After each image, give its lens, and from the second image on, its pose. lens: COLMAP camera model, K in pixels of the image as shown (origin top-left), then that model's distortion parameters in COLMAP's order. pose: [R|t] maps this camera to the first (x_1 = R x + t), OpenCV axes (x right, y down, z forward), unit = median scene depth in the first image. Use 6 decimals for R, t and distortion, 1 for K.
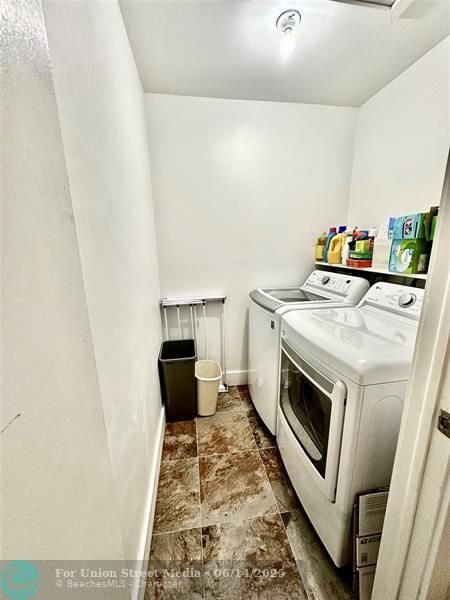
lens RADIAL K [[241.5, 0, 225.4], [0, 241.5, 300.9], [0, 0, 1]] dist [0.000944, 0.000374]
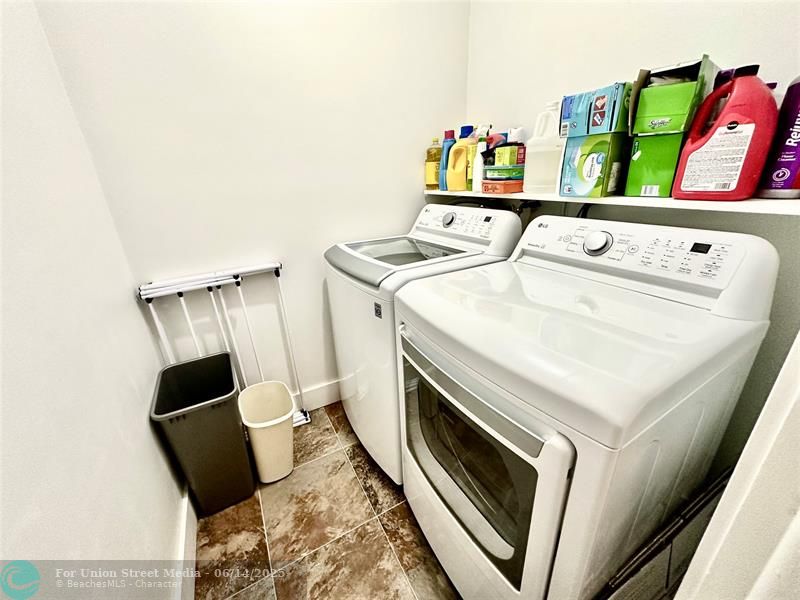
lens RADIAL K [[322.1, 0, 399.1], [0, 322.1, 299.6], [0, 0, 1]] dist [0.000944, 0.000374]
pose [[0.937882, -0.148062, 0.313774, 0.015375], [0.104117, 0.982797, 0.152547, -0.027314], [-0.330963, -0.110402, 0.937163, 0.287470]]
